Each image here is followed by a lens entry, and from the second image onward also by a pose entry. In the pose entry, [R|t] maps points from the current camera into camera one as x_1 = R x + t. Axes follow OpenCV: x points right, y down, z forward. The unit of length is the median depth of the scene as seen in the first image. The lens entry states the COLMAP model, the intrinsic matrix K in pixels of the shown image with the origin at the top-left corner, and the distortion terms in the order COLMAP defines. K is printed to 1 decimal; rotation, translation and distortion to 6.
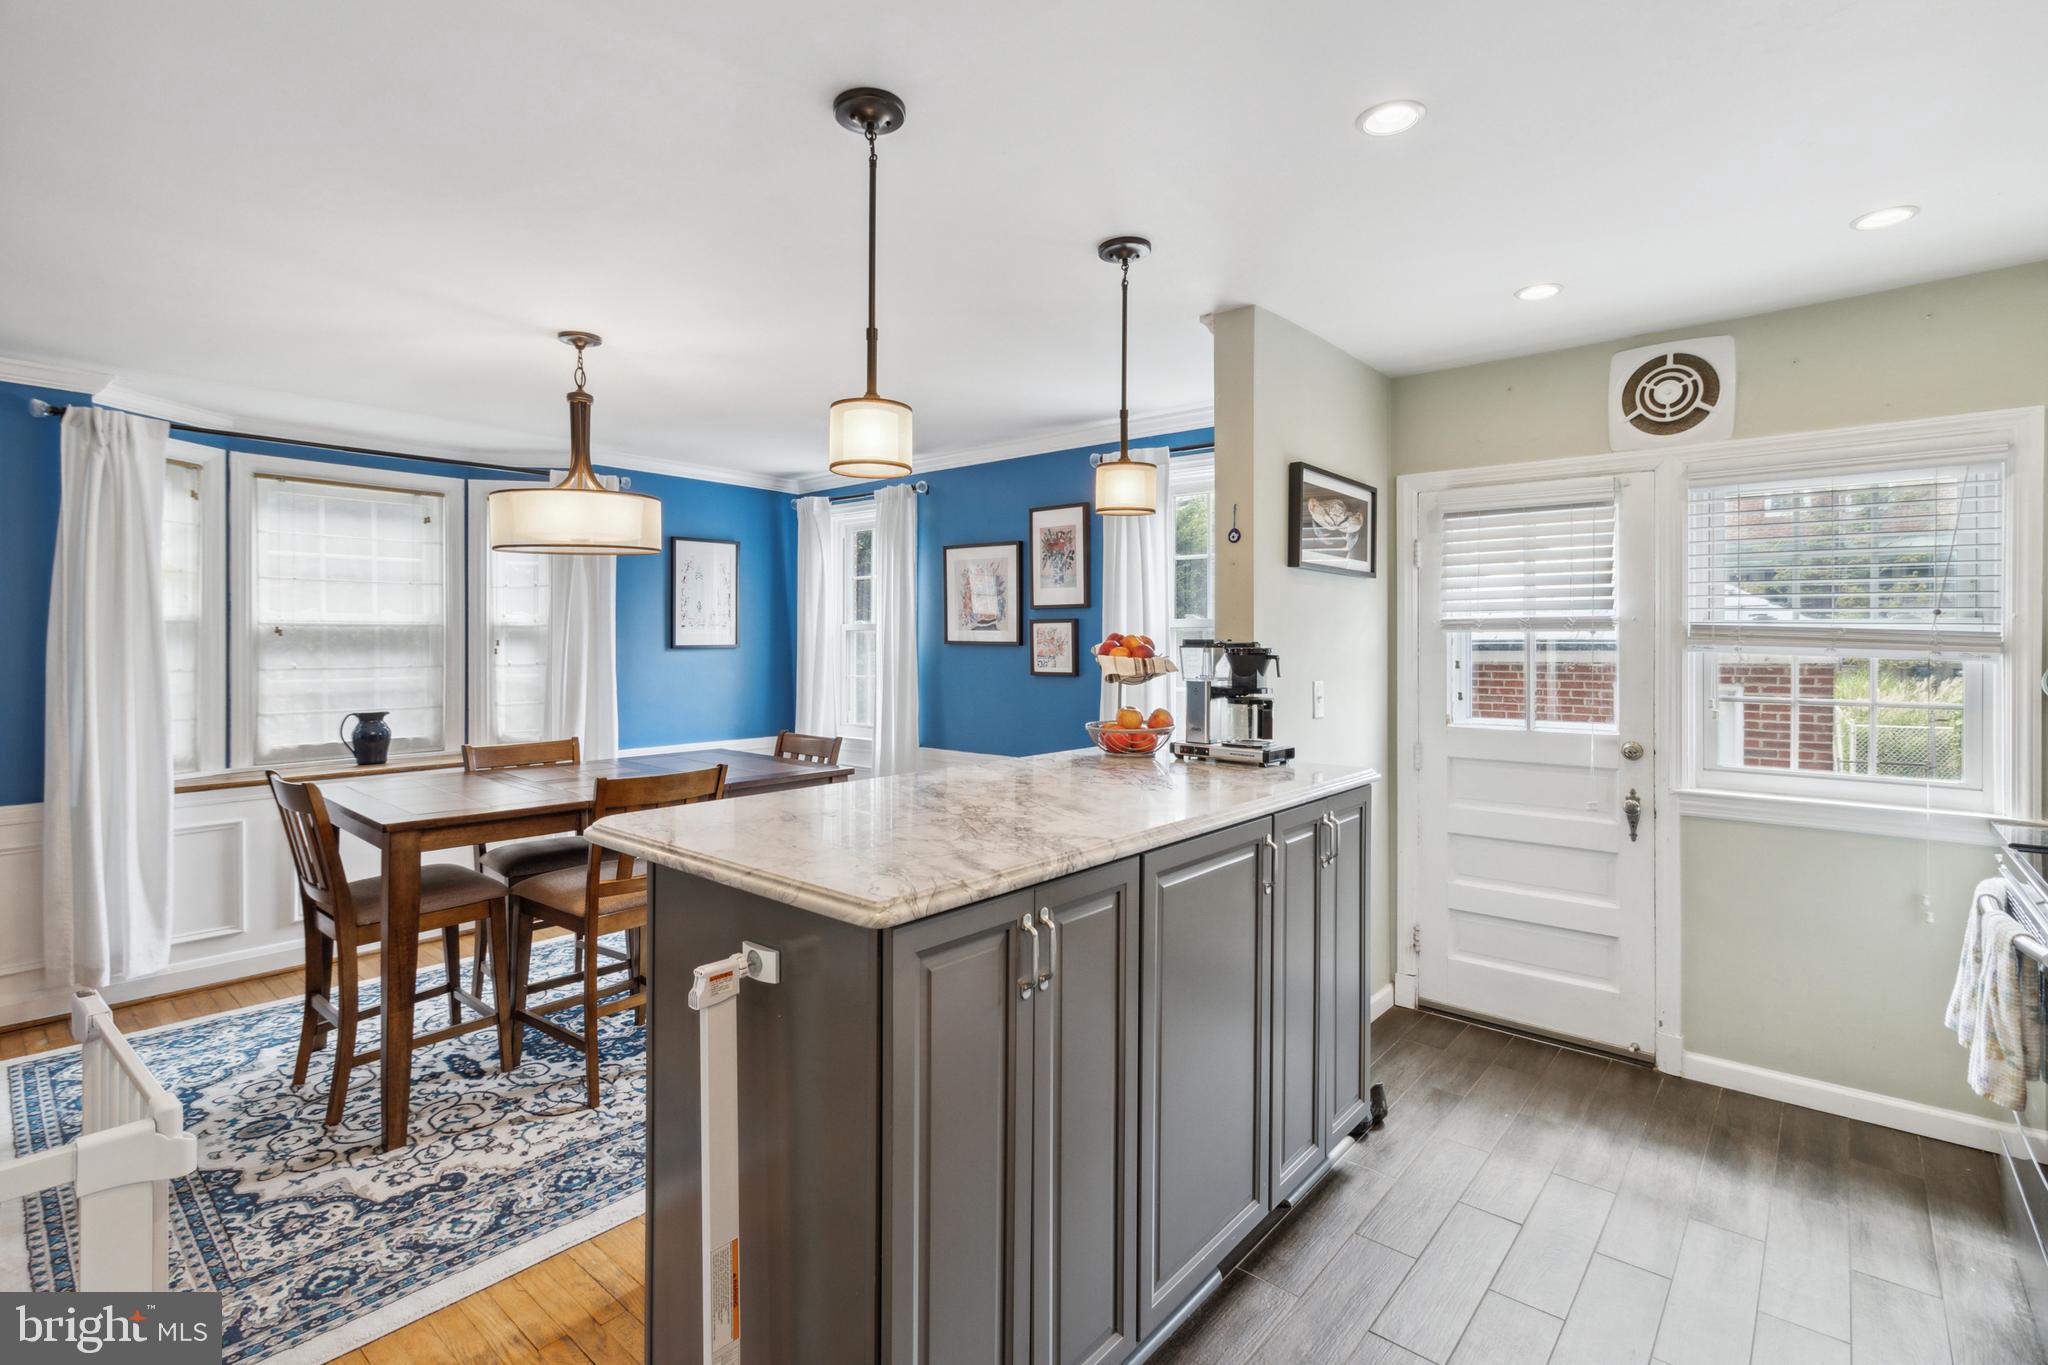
lens RADIAL K [[952.9, 0, 1021.7], [0, 952.9, 645.5], [0, 0, 1]] dist [0.000845, 0.000384]
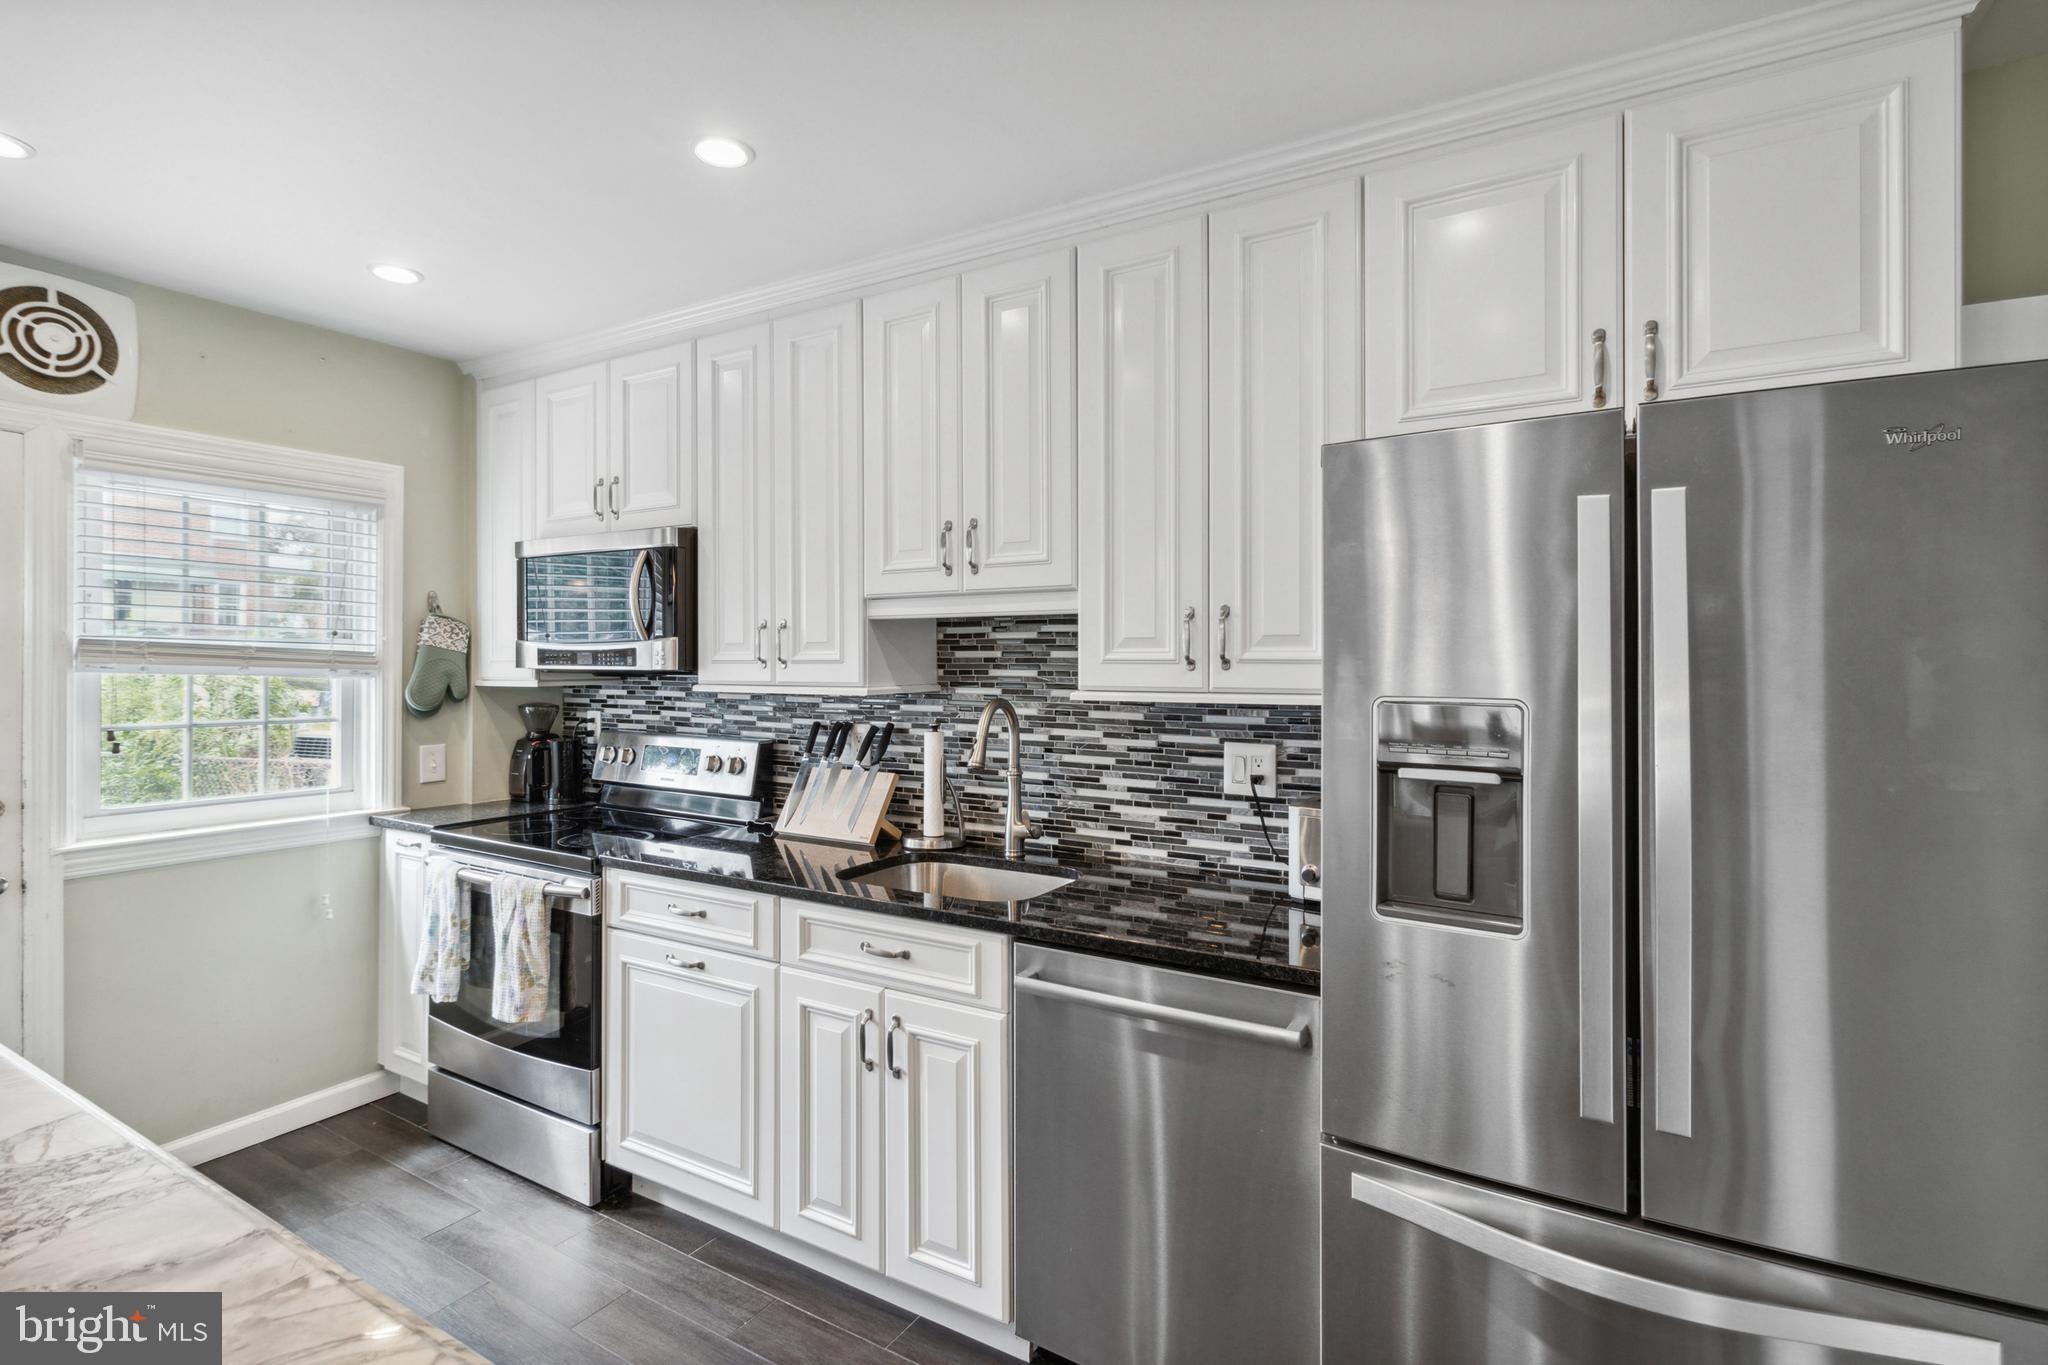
lens RADIAL K [[952.9, 0, 1020.2], [0, 952.9, 653.8], [0, 0, 1]] dist [0.000845, 0.000384]
pose [[-0.167604, 0.007424, 0.985826, -0.215642], [0.002538, 0.999972, -0.007099, -0.001080], [-0.985851, 0.001312, -0.167618, 0.350442]]
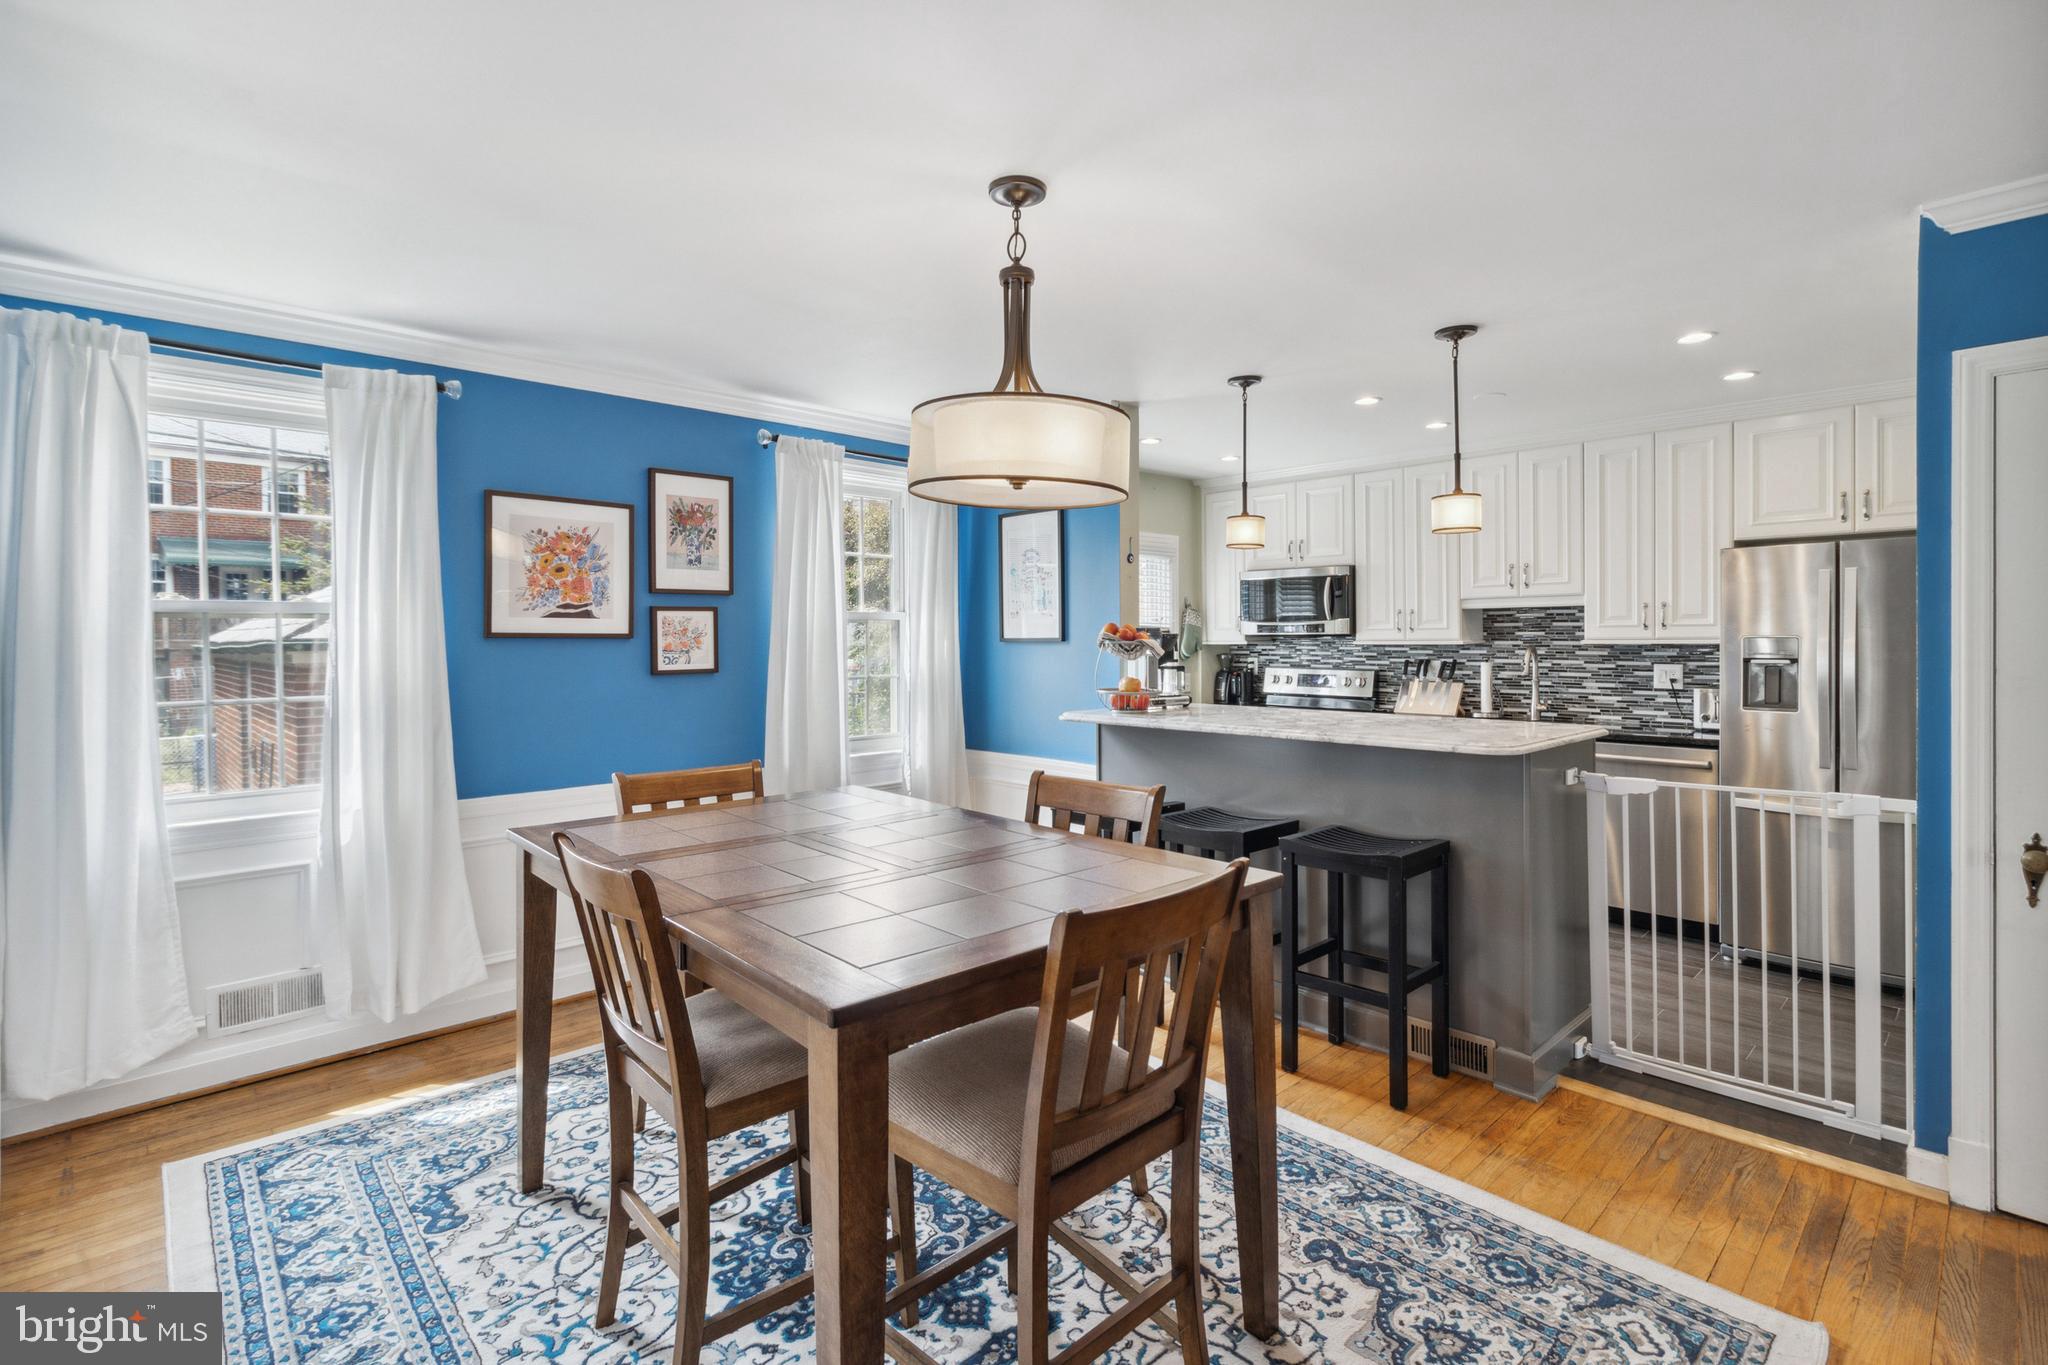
lens RADIAL K [[952.9, 0, 1027.8], [0, 952.9, 650.8], [0, 0, 1]] dist [0.000845, 0.000384]
pose [[0.100161, -0.015815, 0.994846, -1.183973], [0.012490, 0.999815, 0.014637, 0.004507], [-0.994893, 0.010960, 0.100340, 0.942784]]
